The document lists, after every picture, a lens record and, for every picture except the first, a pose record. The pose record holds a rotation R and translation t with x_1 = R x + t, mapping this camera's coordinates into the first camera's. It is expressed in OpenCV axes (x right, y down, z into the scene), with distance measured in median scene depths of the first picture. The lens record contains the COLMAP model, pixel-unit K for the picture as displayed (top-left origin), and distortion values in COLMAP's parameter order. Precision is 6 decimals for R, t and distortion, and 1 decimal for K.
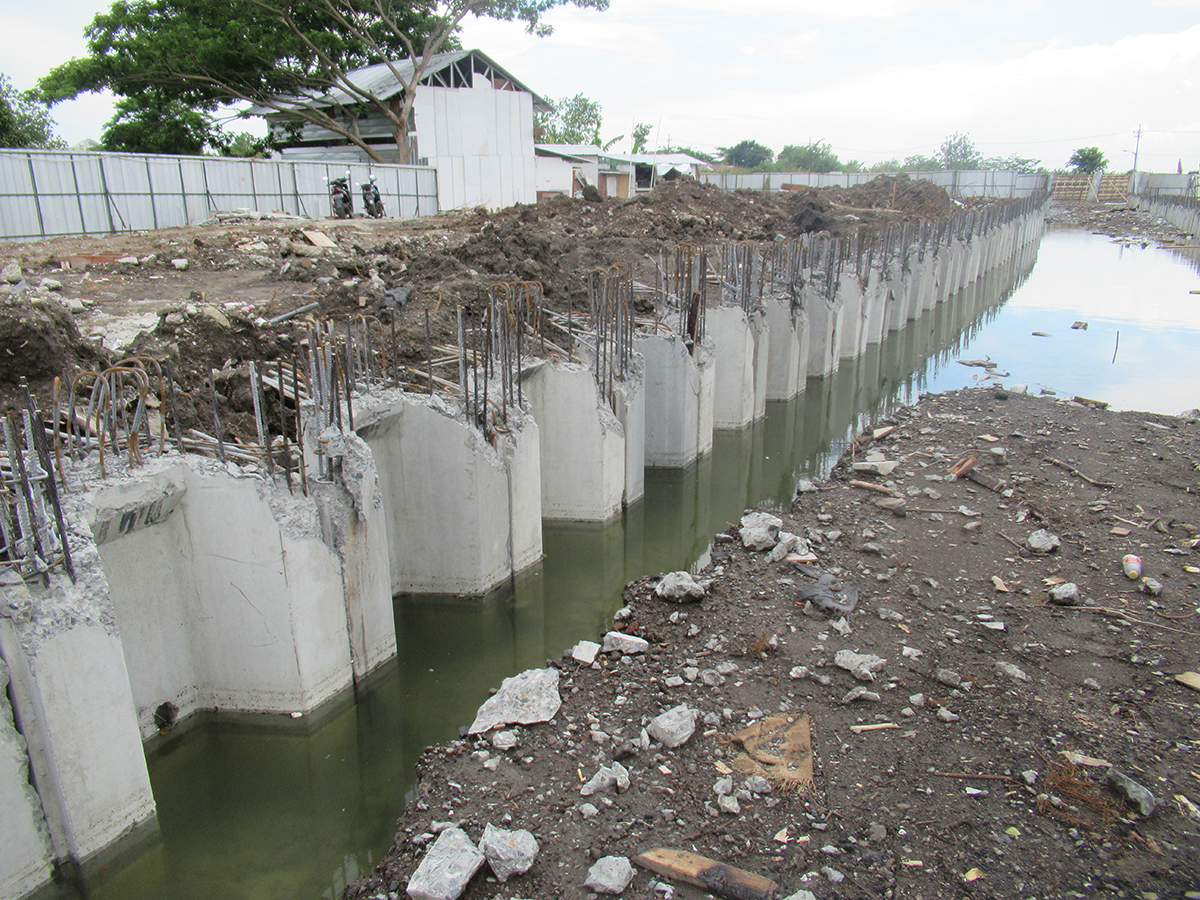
lens RADIAL K [[899.5, 0, 602.7], [0, 899.5, 447.2], [0, 0, 1]] dist [-0.001803, -0.003835]
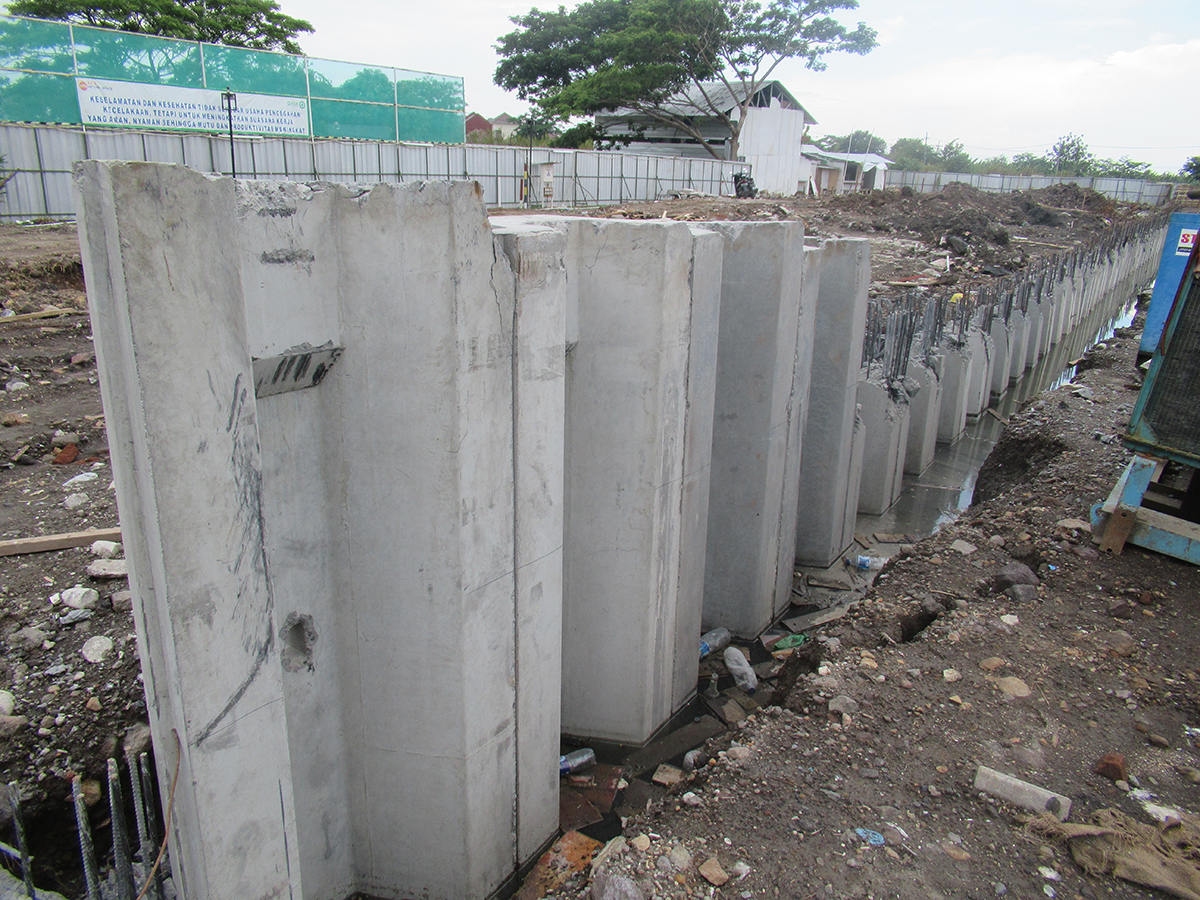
lens RADIAL K [[899.5, 0, 602.7], [0, 899.5, 447.2], [0, 0, 1]] dist [-0.001803, -0.003835]
pose [[0.995256, 0.070045, -0.067523, -0.295100], [-0.068432, 0.997319, 0.025907, 0.124976], [0.069156, -0.021164, 0.997381, -0.477613]]
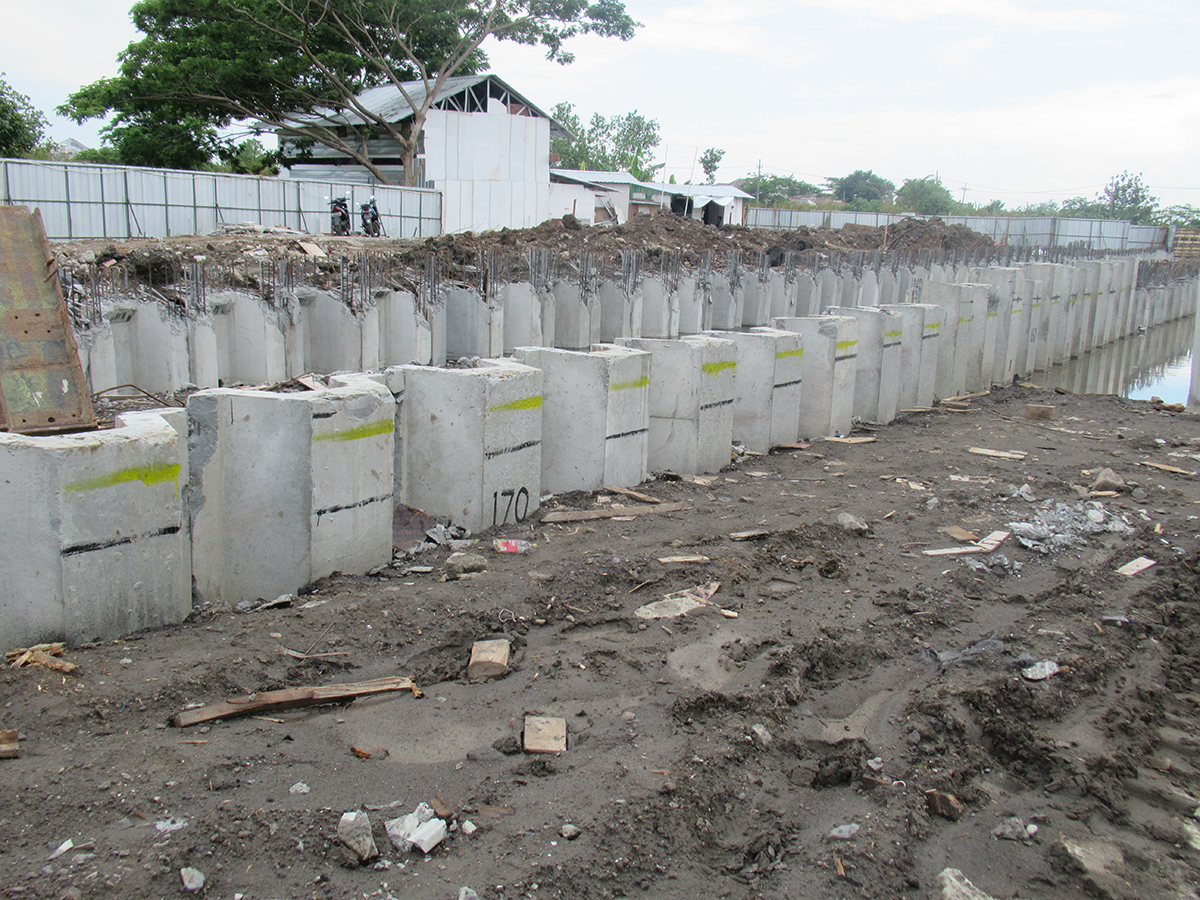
lens RADIAL K [[1180.6, 0, 627.5], [0, 1180.6, 454.3], [0, 0, 1]] dist [-0.010349, -0.011261]
pose [[0.997441, 0.052304, -0.048737, 0.096278], [-0.056223, 0.994974, -0.082864, 0.072729], [0.044158, 0.085392, 0.995368, -0.255202]]
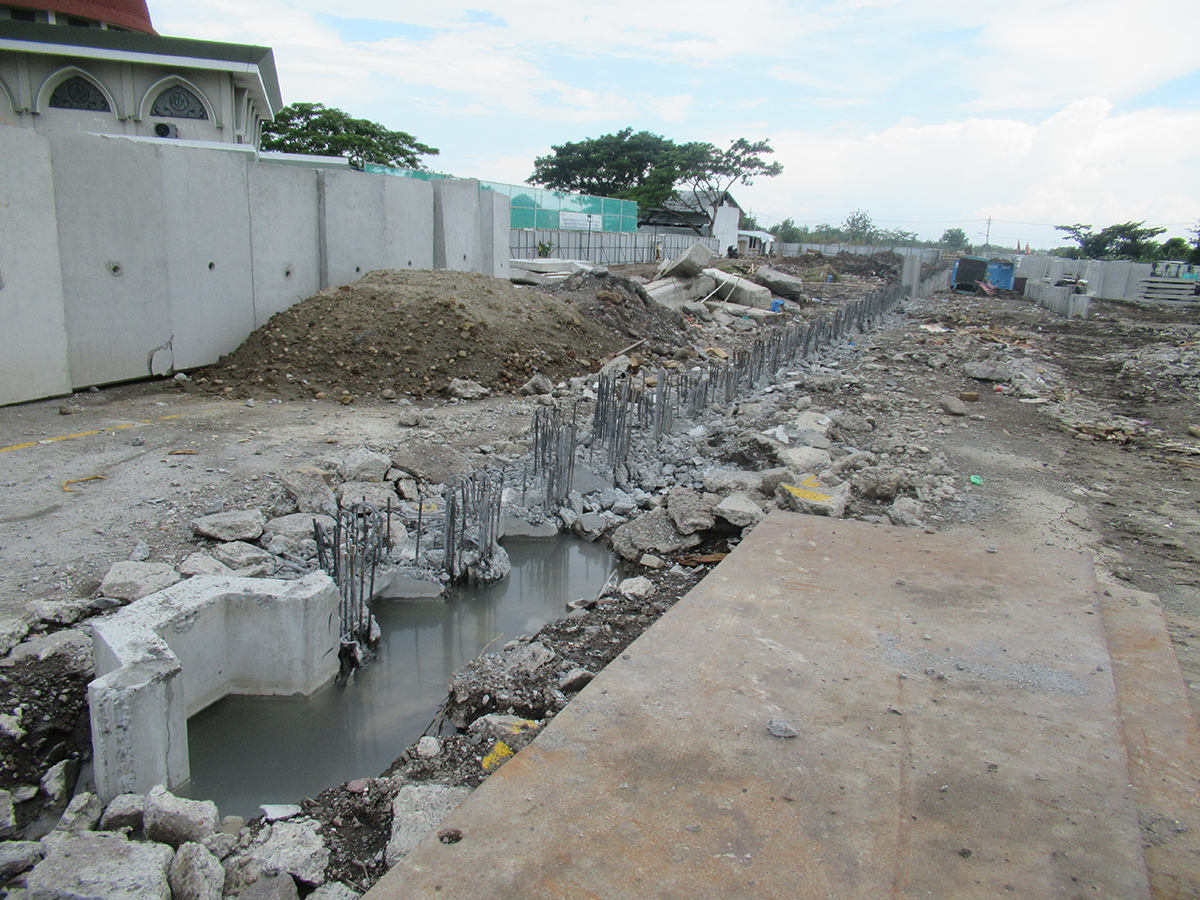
lens RADIAL K [[899.5, 0, 602.7], [0, 899.5, 447.2], [0, 0, 1]] dist [-0.001803, -0.003835]
pose [[0.991596, 0.025049, 0.126924, -0.814081], [-0.019032, 0.998646, -0.048405, 0.395037], [-0.127964, 0.045583, 0.990731, -1.415810]]
